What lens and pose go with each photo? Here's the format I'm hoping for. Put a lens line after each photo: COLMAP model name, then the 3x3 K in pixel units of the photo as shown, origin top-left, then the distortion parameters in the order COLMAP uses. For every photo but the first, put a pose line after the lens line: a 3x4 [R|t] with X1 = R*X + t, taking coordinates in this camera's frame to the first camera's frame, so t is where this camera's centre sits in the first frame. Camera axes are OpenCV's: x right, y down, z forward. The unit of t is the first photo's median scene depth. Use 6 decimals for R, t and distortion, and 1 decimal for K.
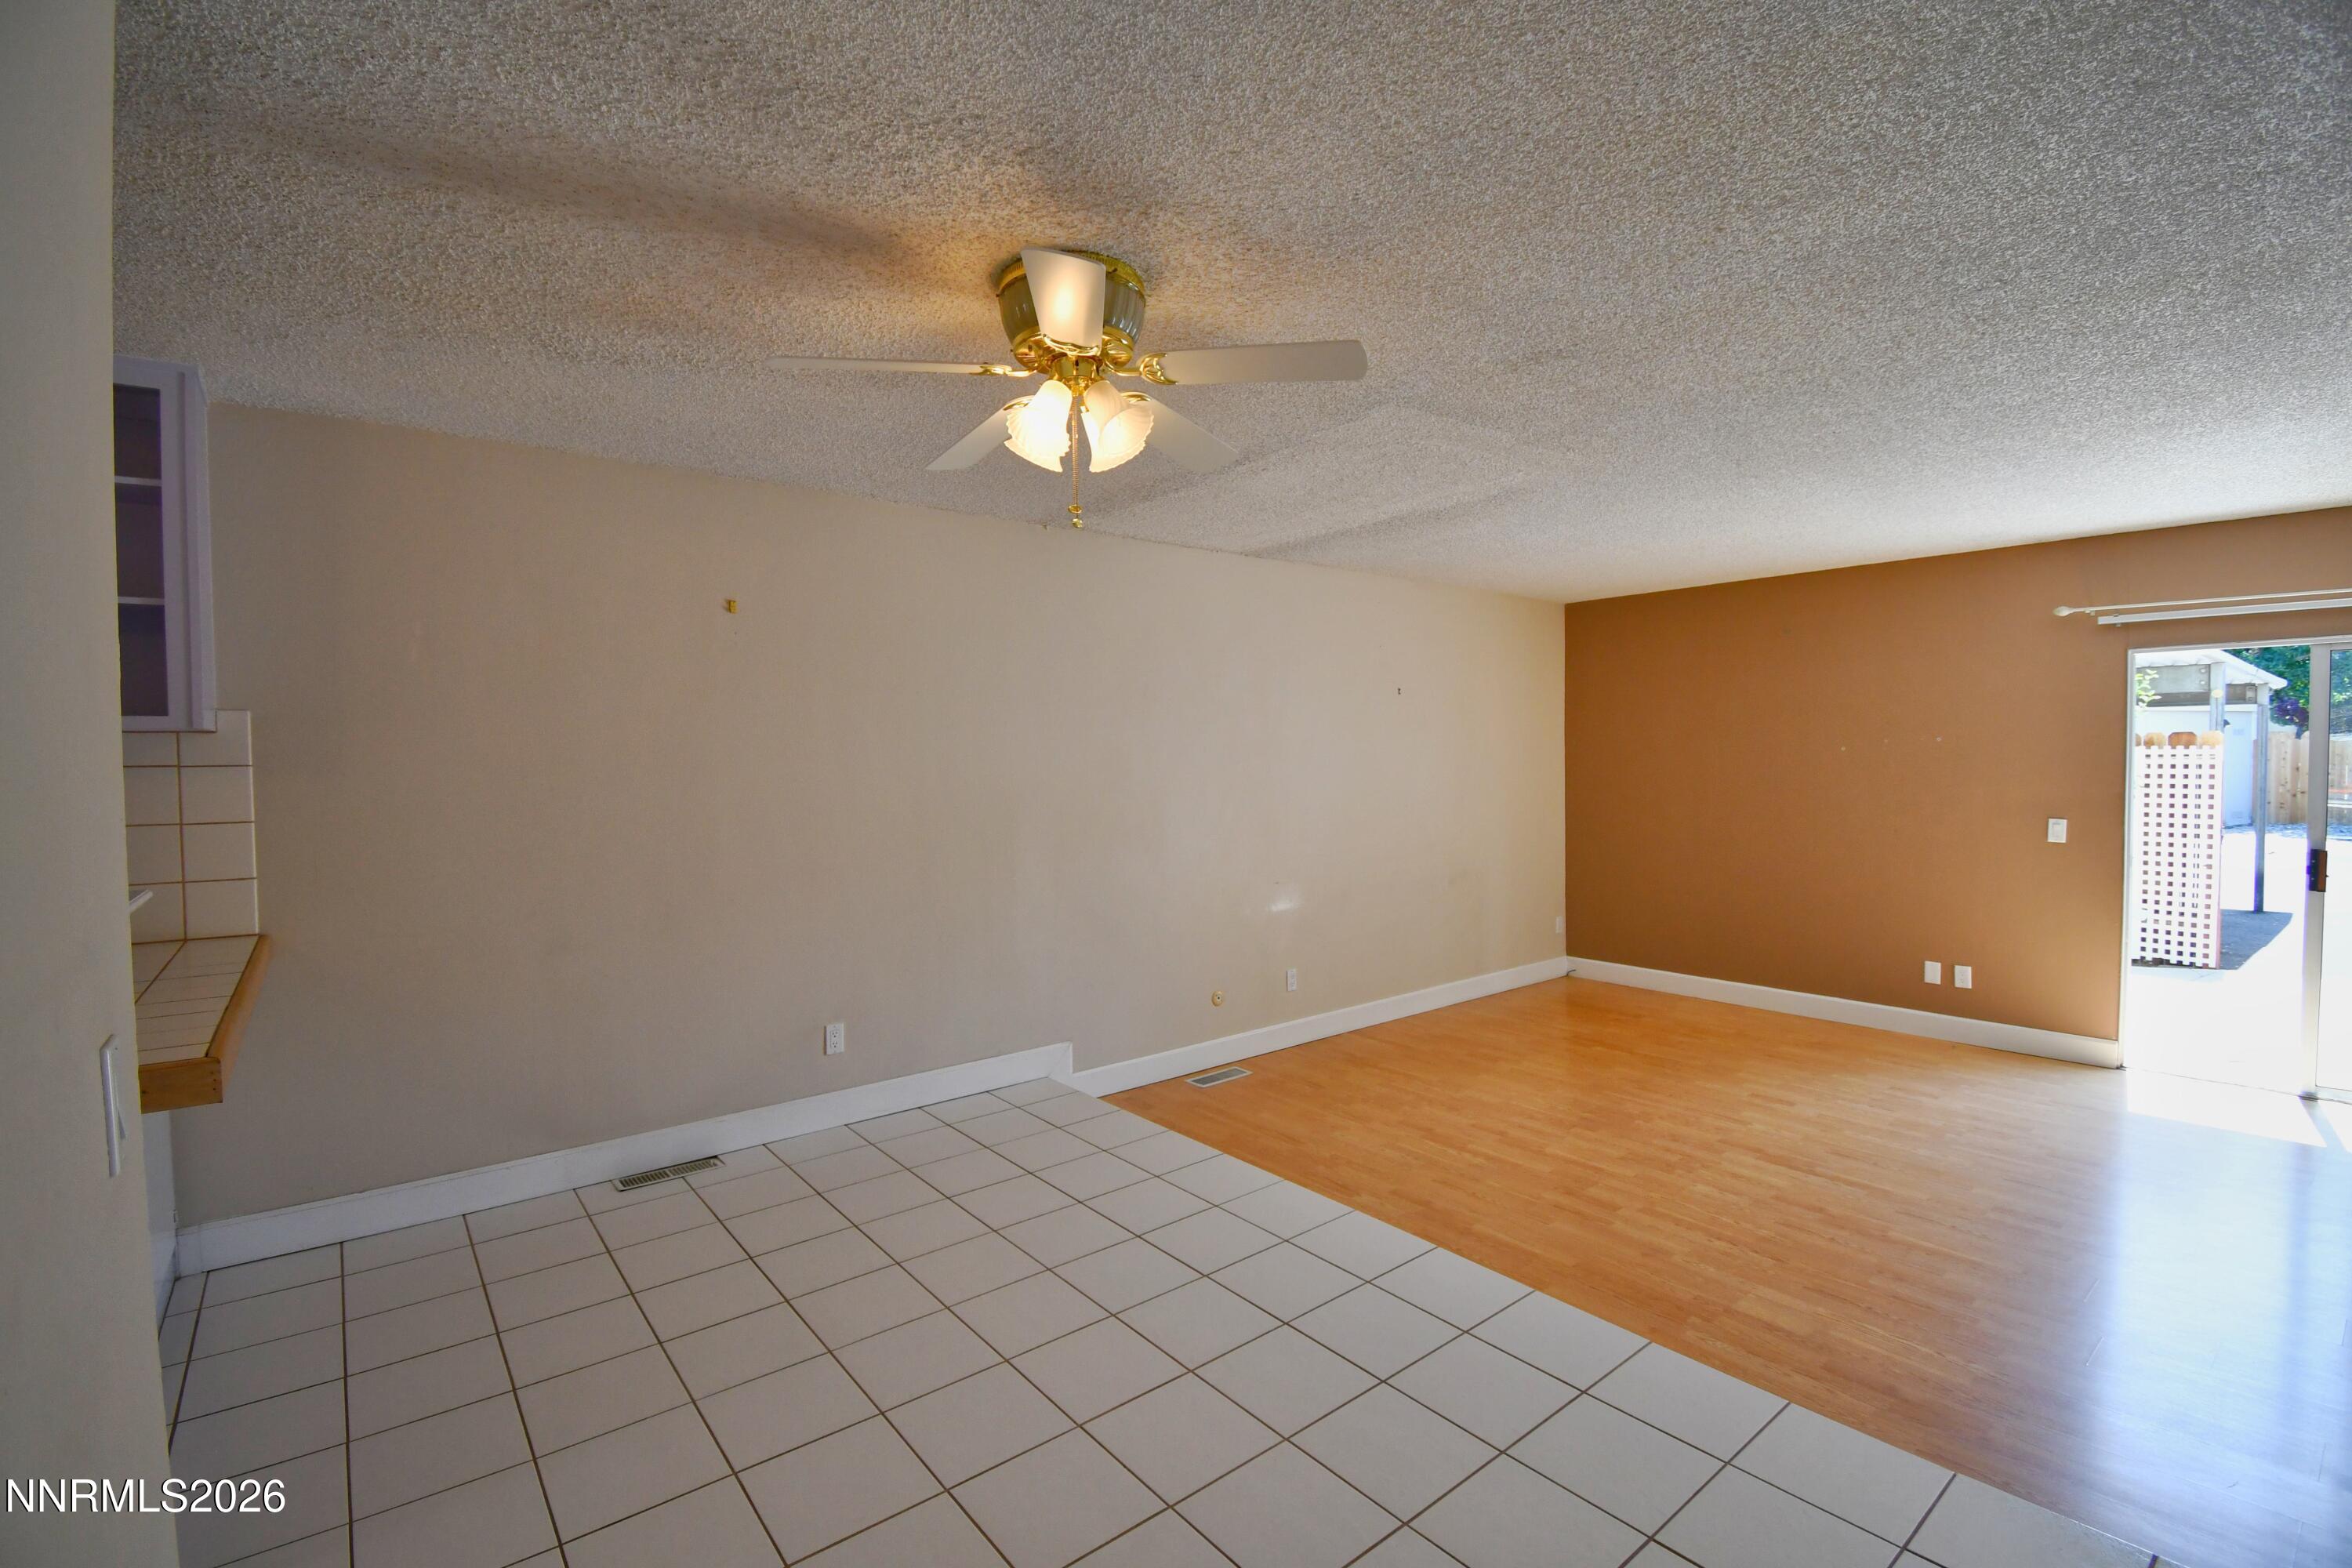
lens RADIAL K [[1032.1, 0, 1162.3], [0, 1032.1, 782.8], [0, 0, 1]] dist [0.007045, -0.017055]
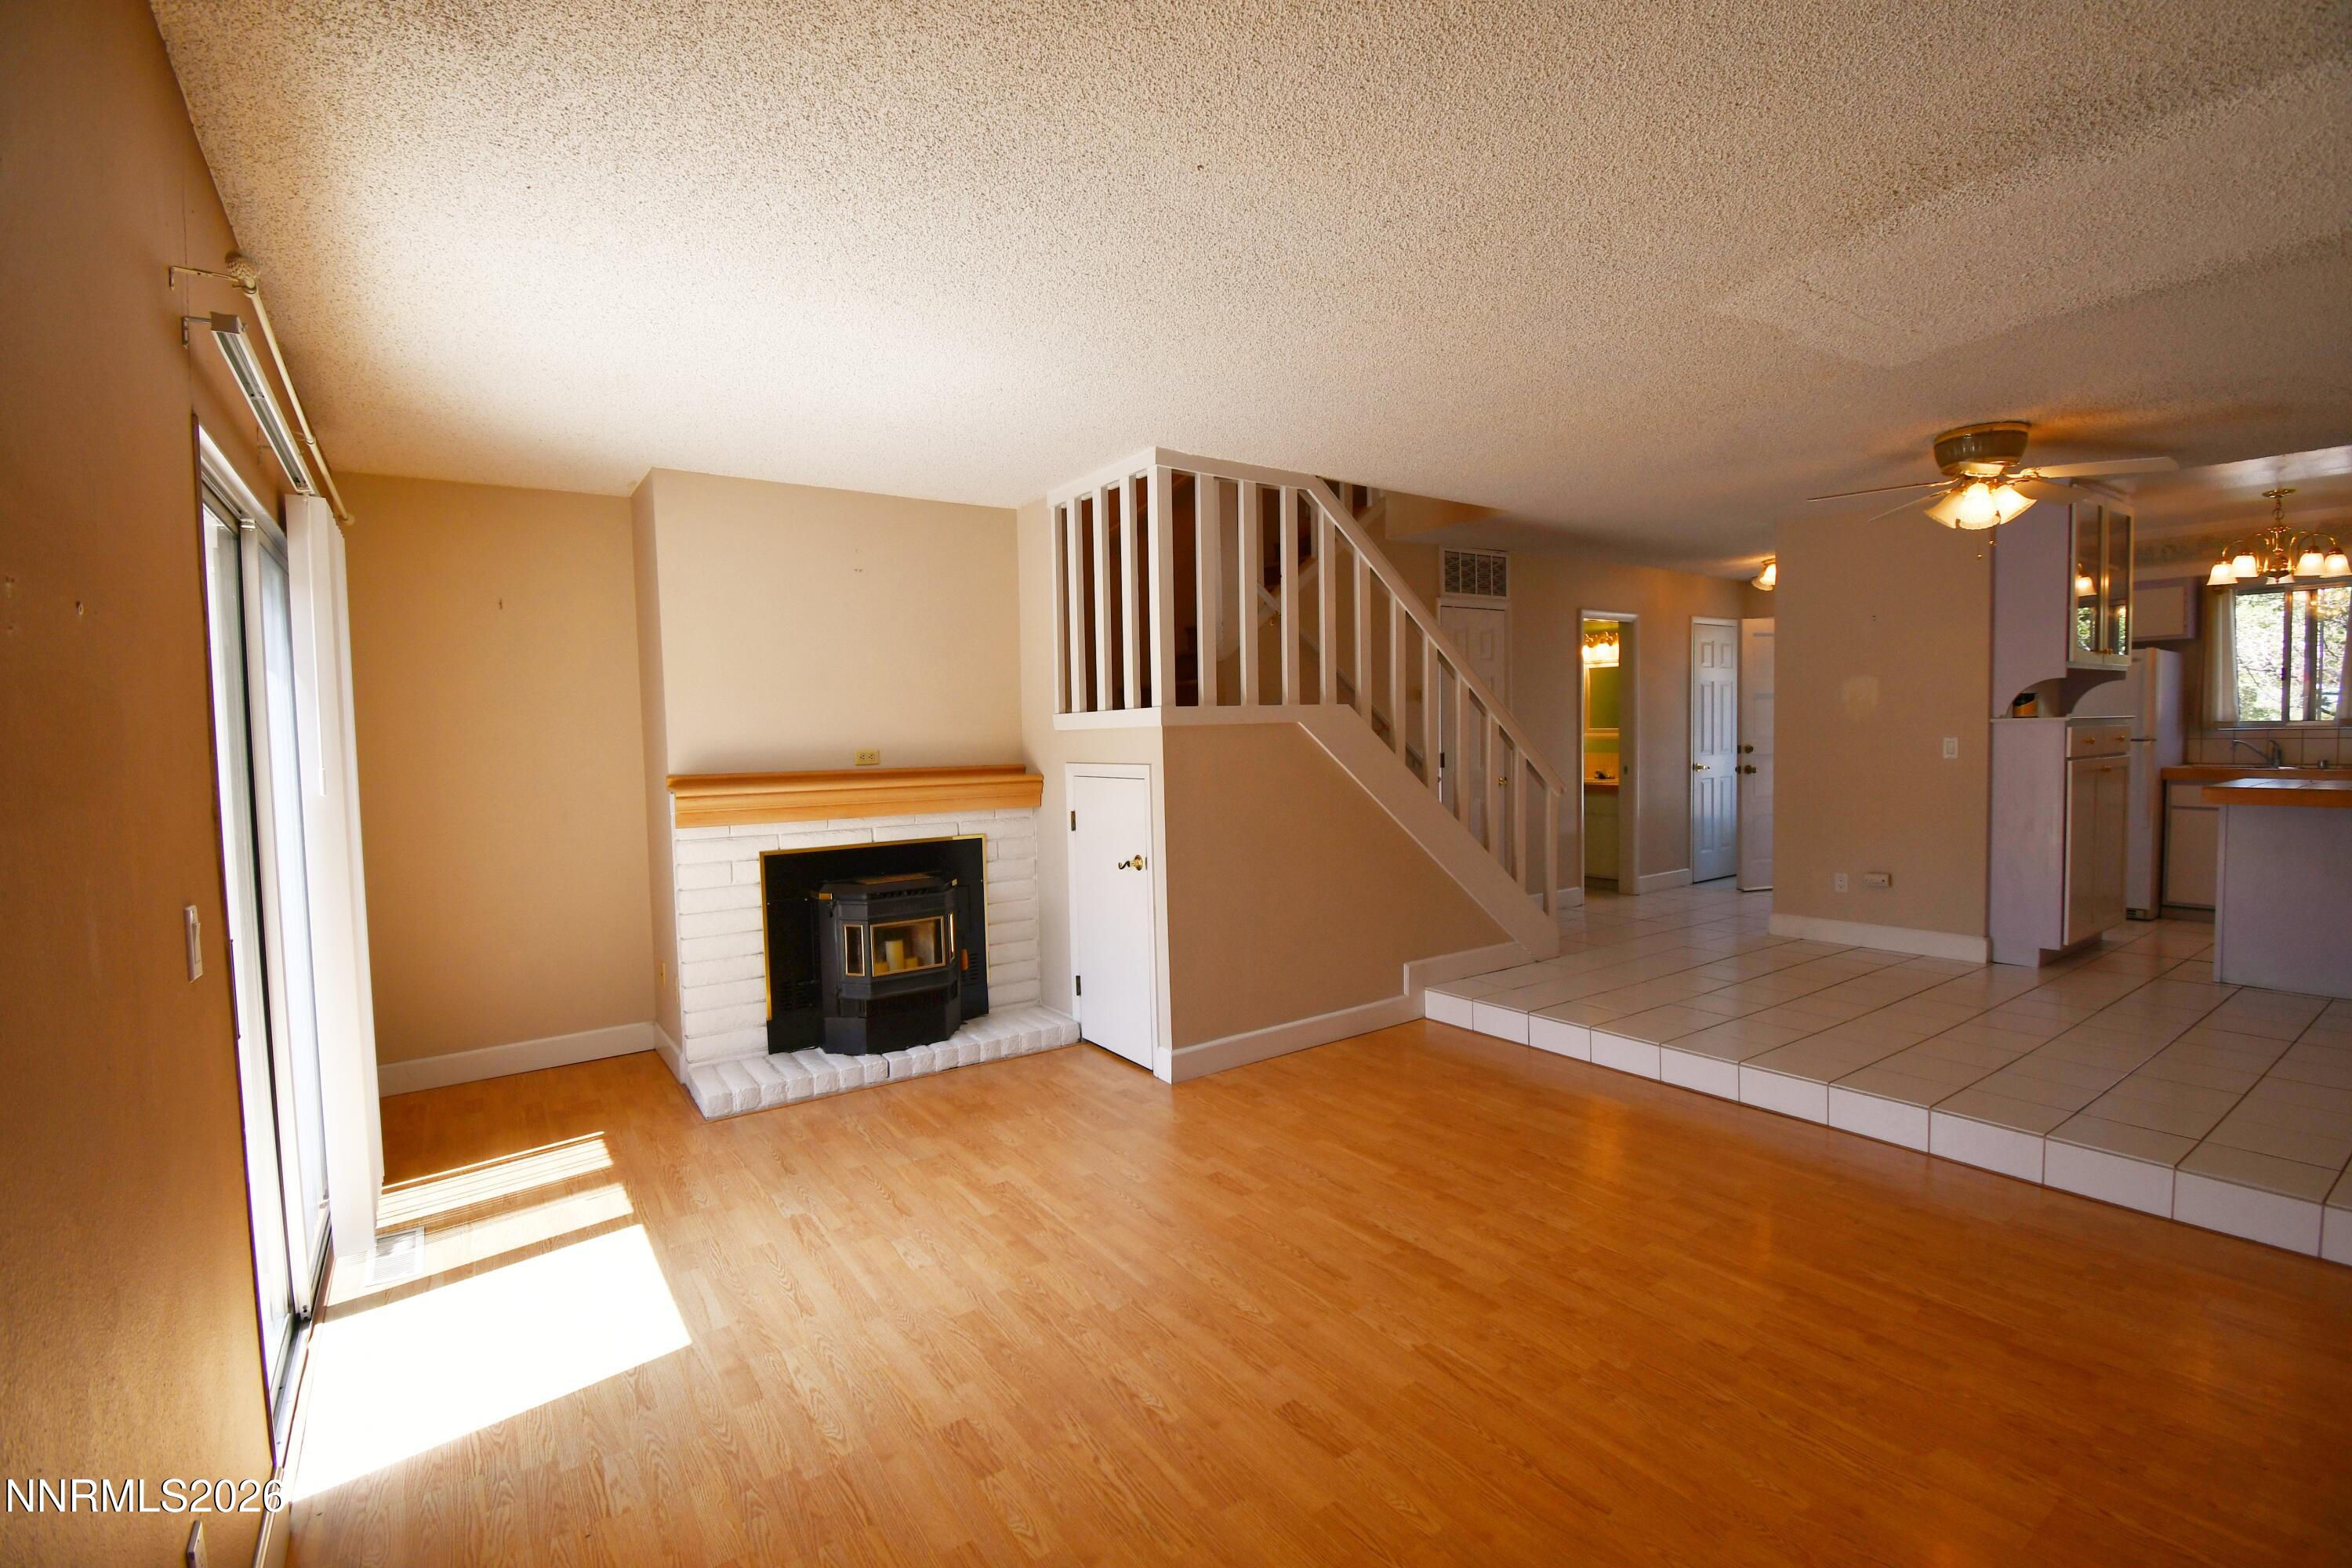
lens RADIAL K [[1032.1, 0, 1167.9], [0, 1032.1, 777.8], [0, 0, 1]] dist [0.007045, -0.017055]
pose [[-0.997292, 0.032877, 0.065779, 0.680907], [0.037416, 0.996914, 0.069013, -0.018222], [-0.063307, 0.071288, -0.995445, 1.595049]]
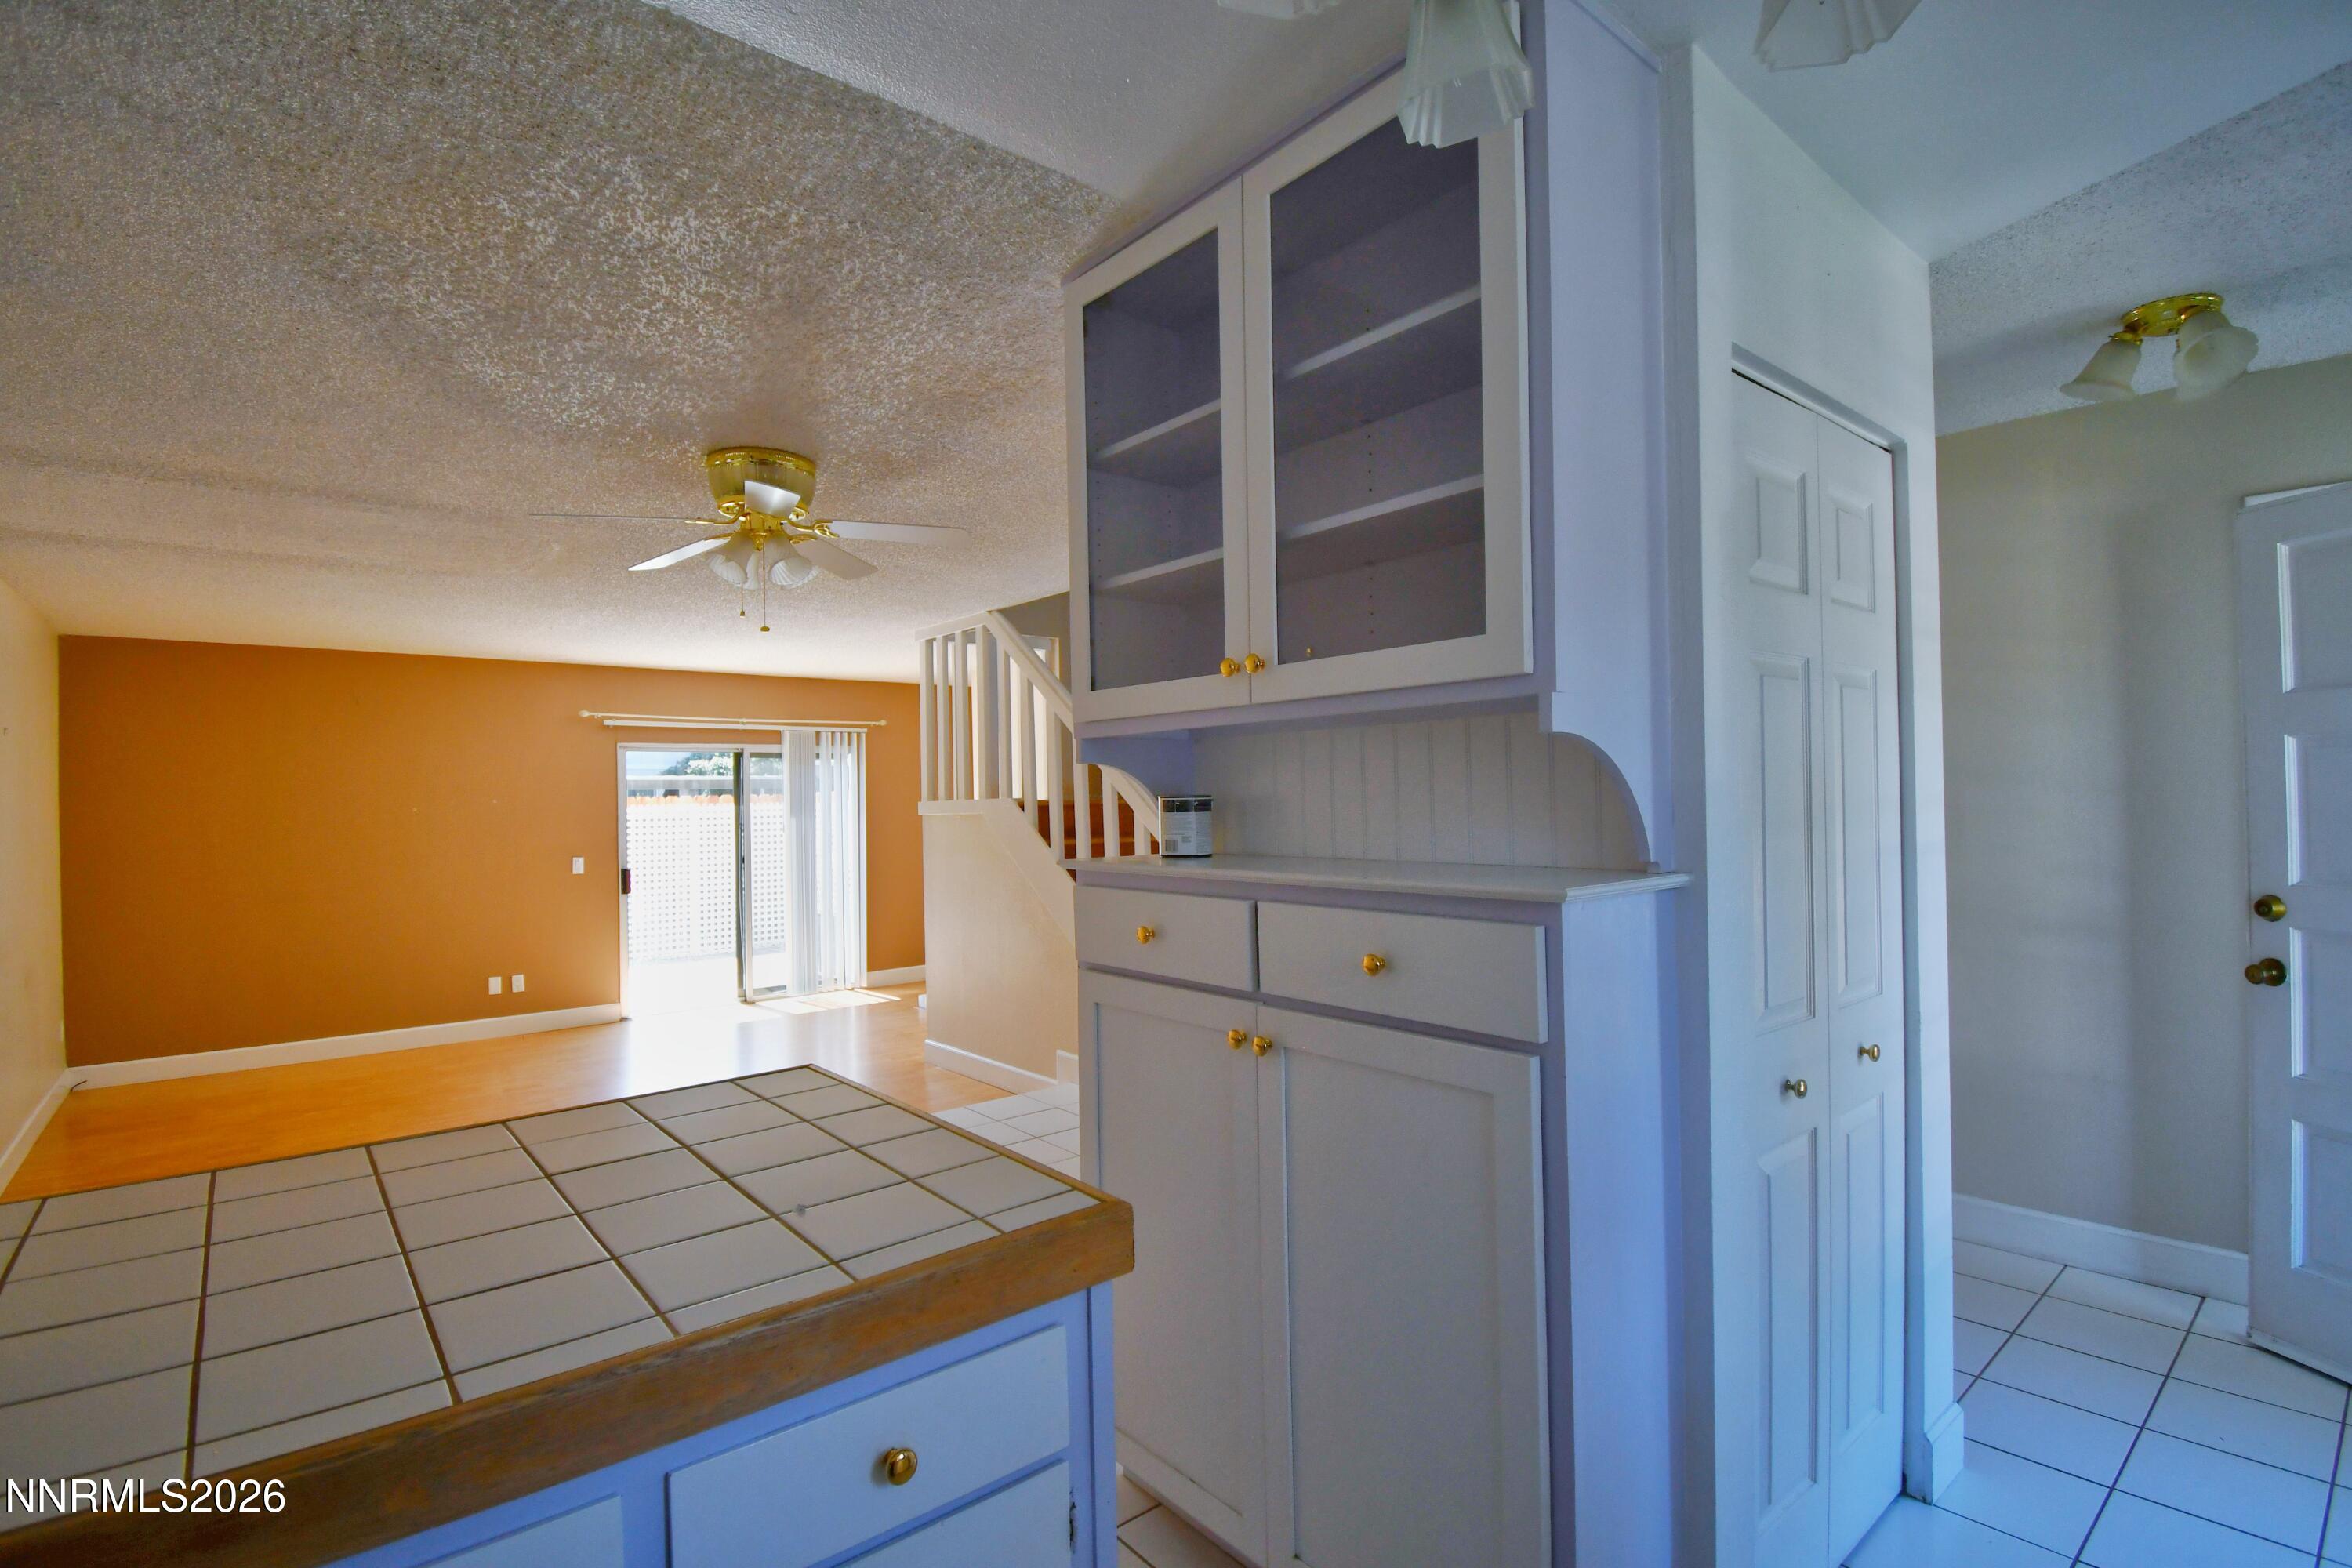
lens RADIAL K [[1093.1, 0, 1191.0], [0, 1093.1, 795.0], [0, 0, 1]] dist [-0.008864, -0.004791]
pose [[-0.046427, 0.016846, 0.998780, -0.845126], [0.046354, 0.998817, -0.014692, 0.012839], [-0.997846, 0.045616, -0.047153, 0.266935]]
